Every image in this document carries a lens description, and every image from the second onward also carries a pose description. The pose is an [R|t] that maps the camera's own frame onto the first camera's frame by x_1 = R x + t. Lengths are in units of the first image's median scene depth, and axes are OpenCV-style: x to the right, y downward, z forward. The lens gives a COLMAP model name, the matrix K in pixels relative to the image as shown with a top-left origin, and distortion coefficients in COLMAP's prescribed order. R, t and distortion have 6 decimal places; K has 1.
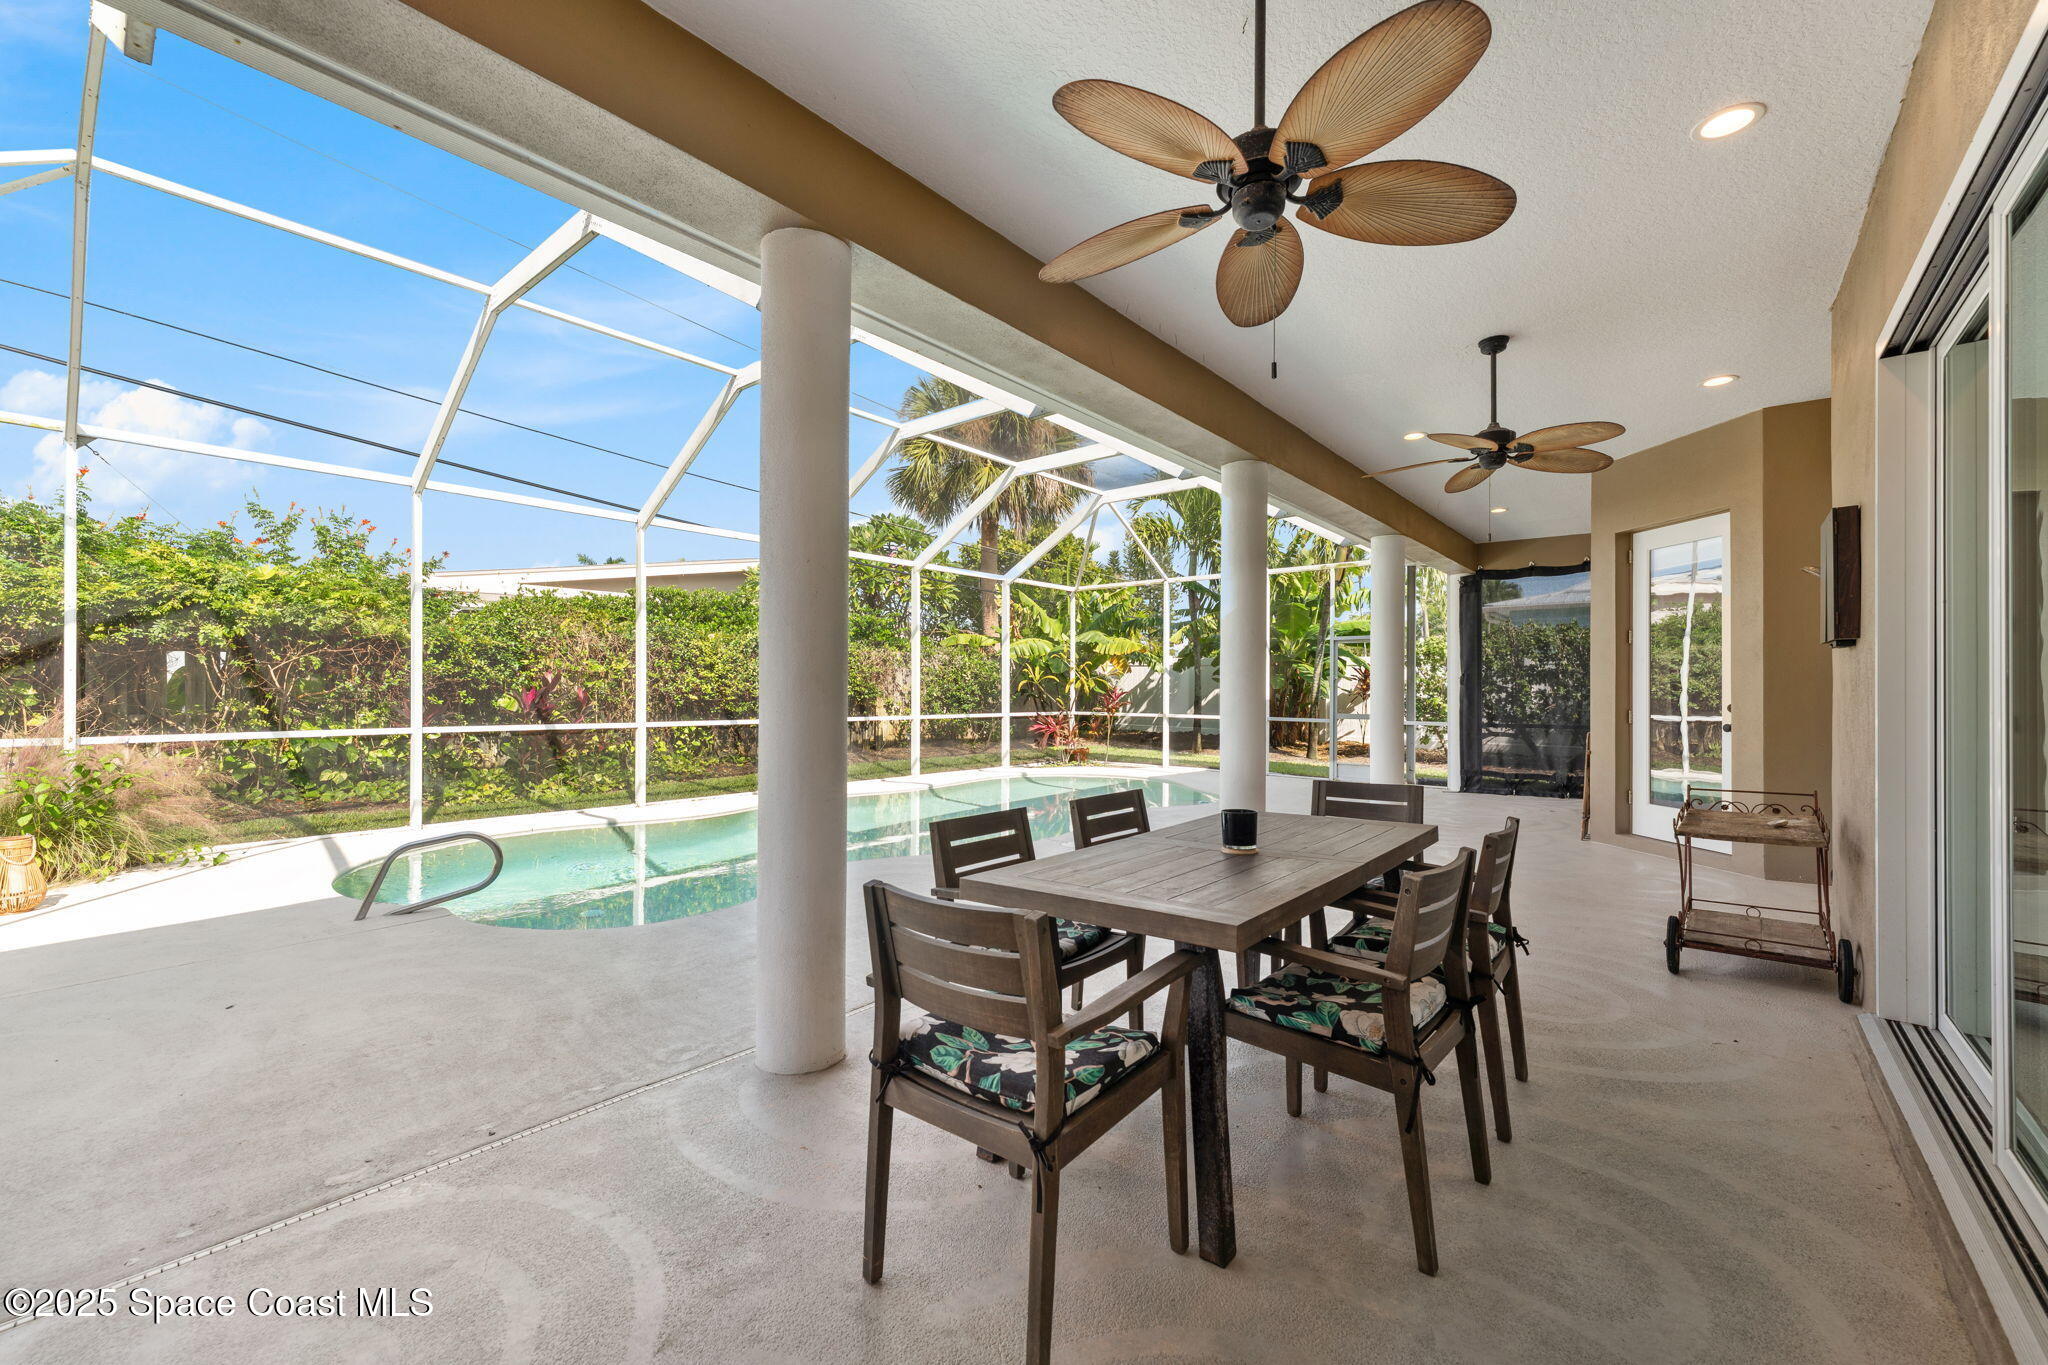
lens RADIAL K [[826.0, 0, 1031.9], [0, 826.0, 689.4], [0, 0, 1]] dist [0.000330, 0.000106]
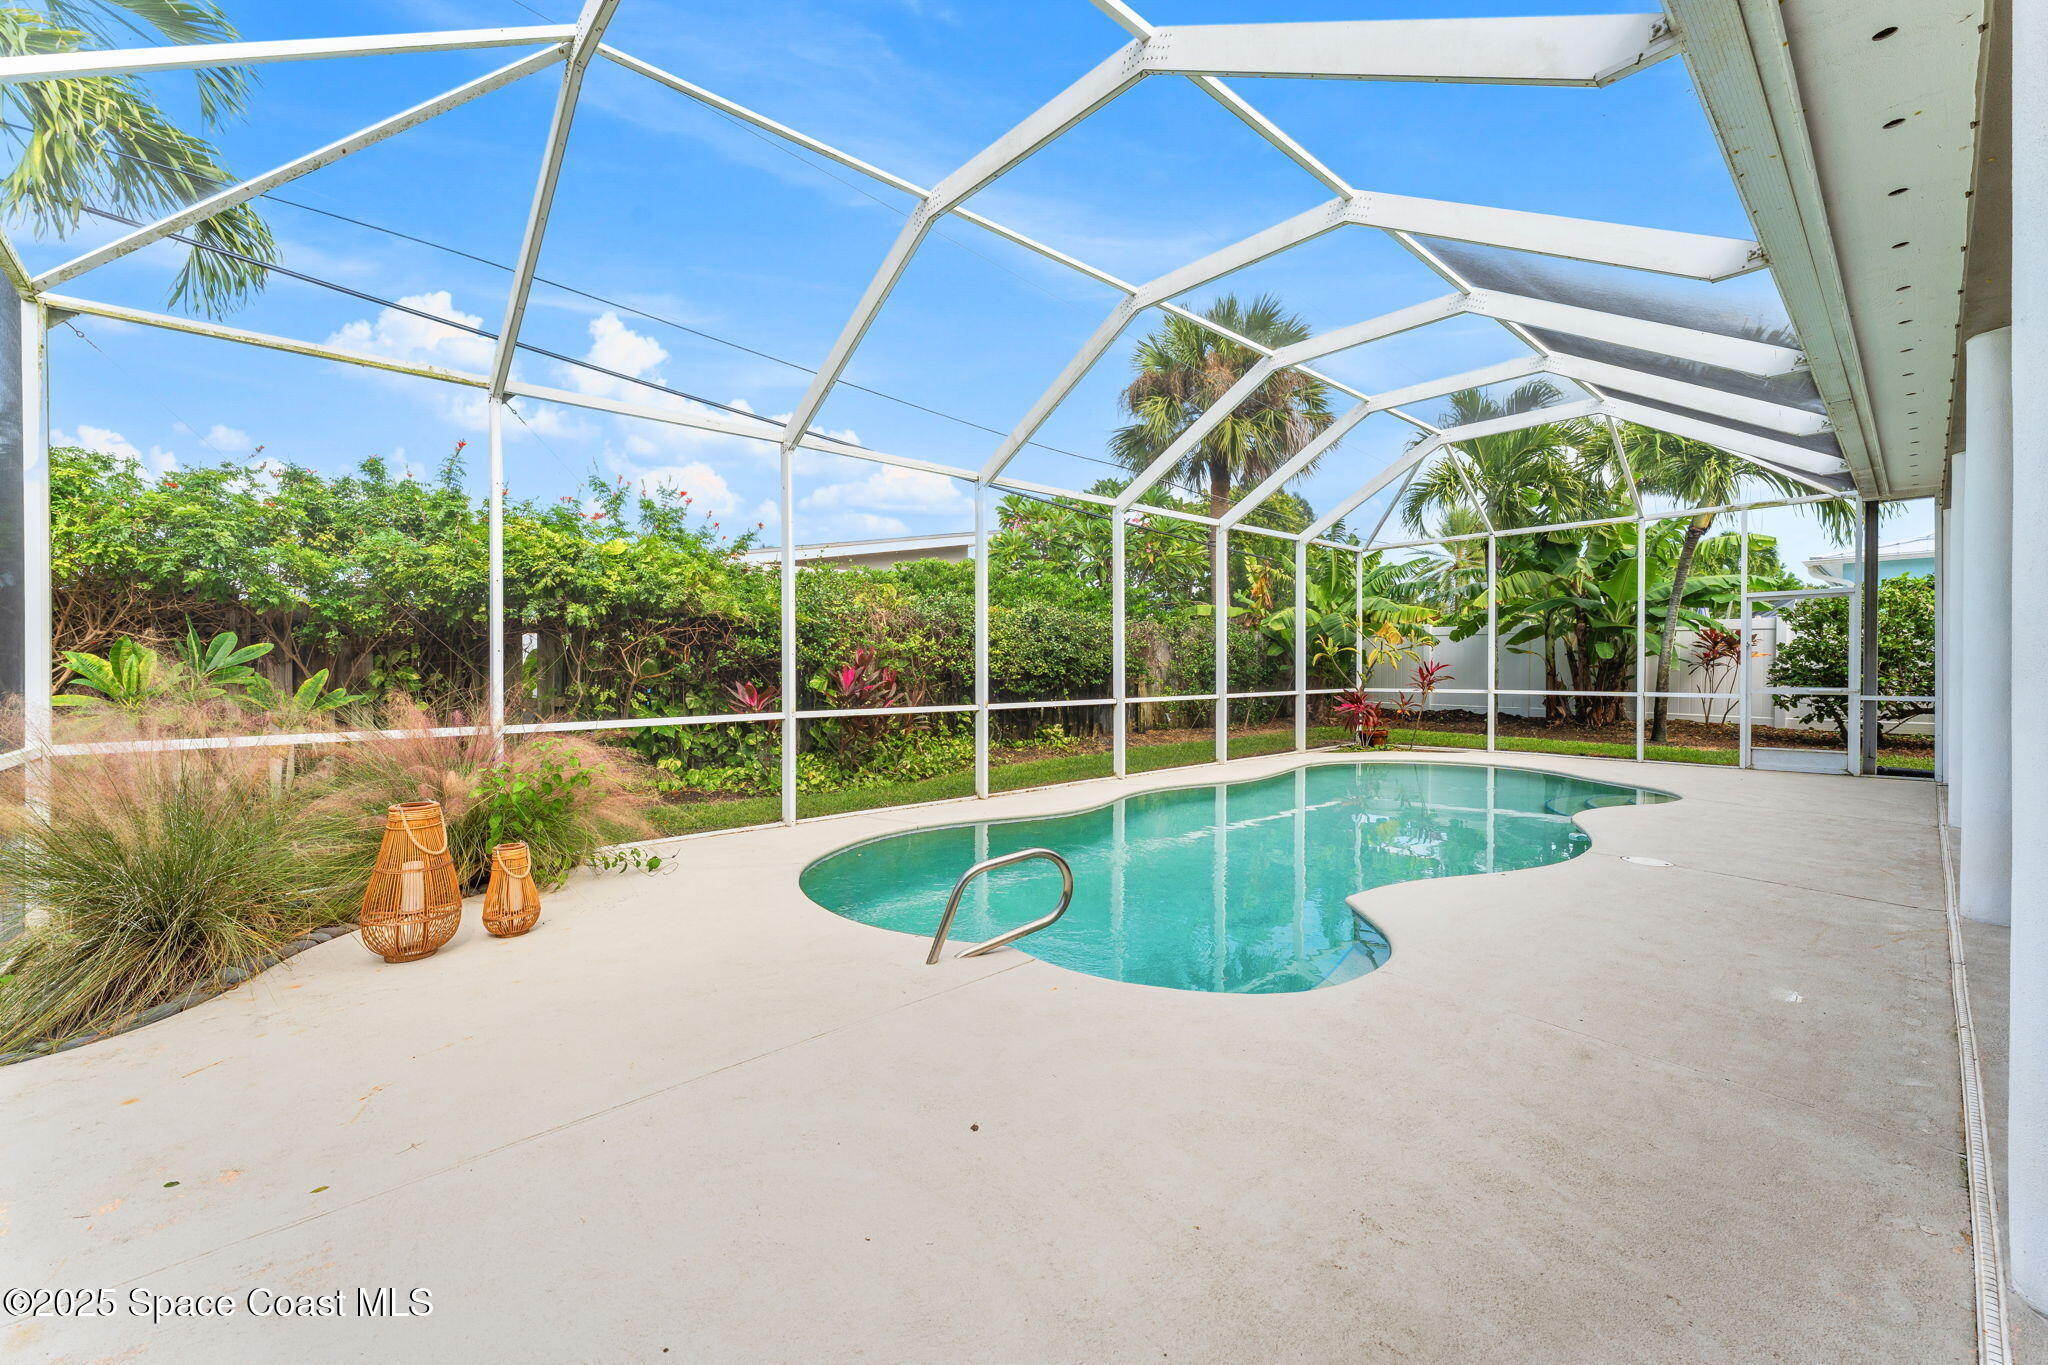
lens RADIAL K [[826.0, 0, 1010.2], [0, 826.0, 677.2], [0, 0, 1]] dist [0.000330, 0.000106]
pose [[0.989776, -0.009592, -0.142308, -0.344010], [0.011398, 0.999865, 0.011876, -0.000474], [0.142175, -0.013377, 0.989751, 0.131859]]
